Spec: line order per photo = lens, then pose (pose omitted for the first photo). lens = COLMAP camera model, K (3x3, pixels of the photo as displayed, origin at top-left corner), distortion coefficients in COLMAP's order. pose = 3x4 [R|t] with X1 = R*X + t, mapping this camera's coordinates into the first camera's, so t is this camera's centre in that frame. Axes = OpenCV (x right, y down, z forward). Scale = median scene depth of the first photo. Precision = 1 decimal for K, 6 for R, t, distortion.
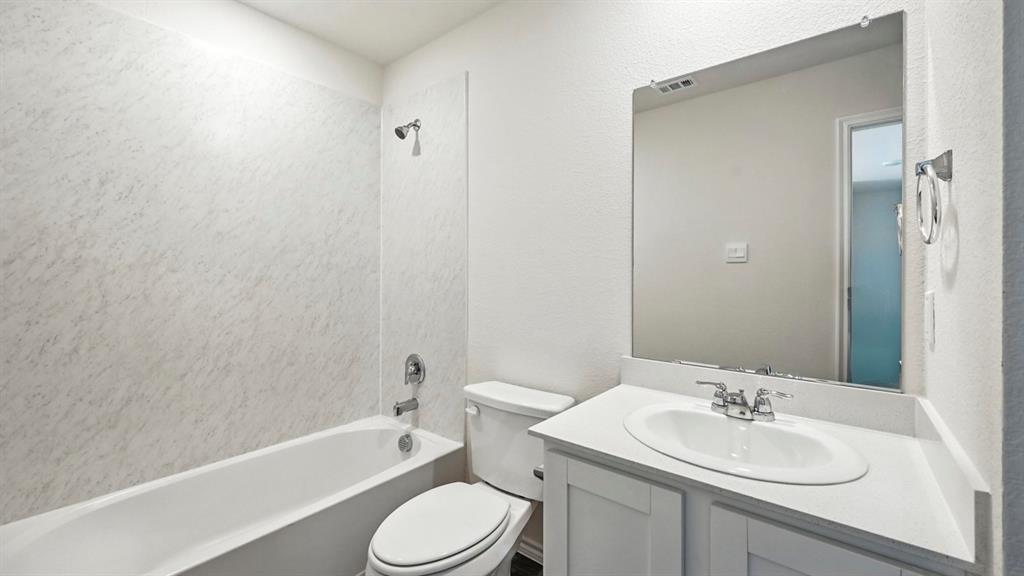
lens RADIAL K [[405.5, 0, 511.0], [0, 405.5, 286.8], [0, 0, 1]] dist [-0.001424, 0.000275]
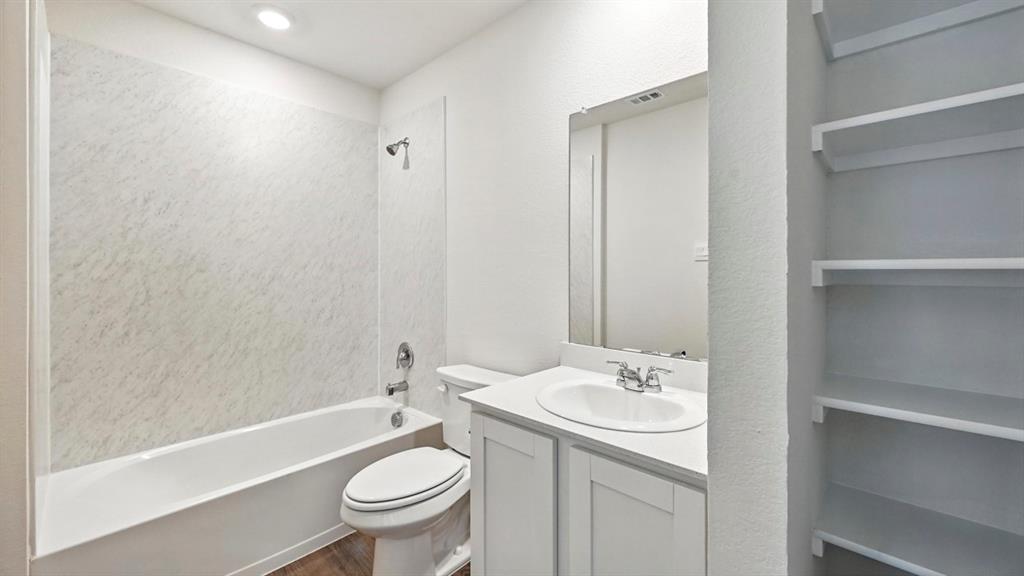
lens RADIAL K [[405.5, 0, 515.2], [0, 405.5, 286.8], [0, 0, 1]] dist [-0.001424, 0.000275]
pose [[0.997728, -0.001599, -0.067346, 0.208079], [0.001902, 0.999988, 0.004425, 0.005434], [0.067339, -0.004543, 0.997720, -0.169580]]
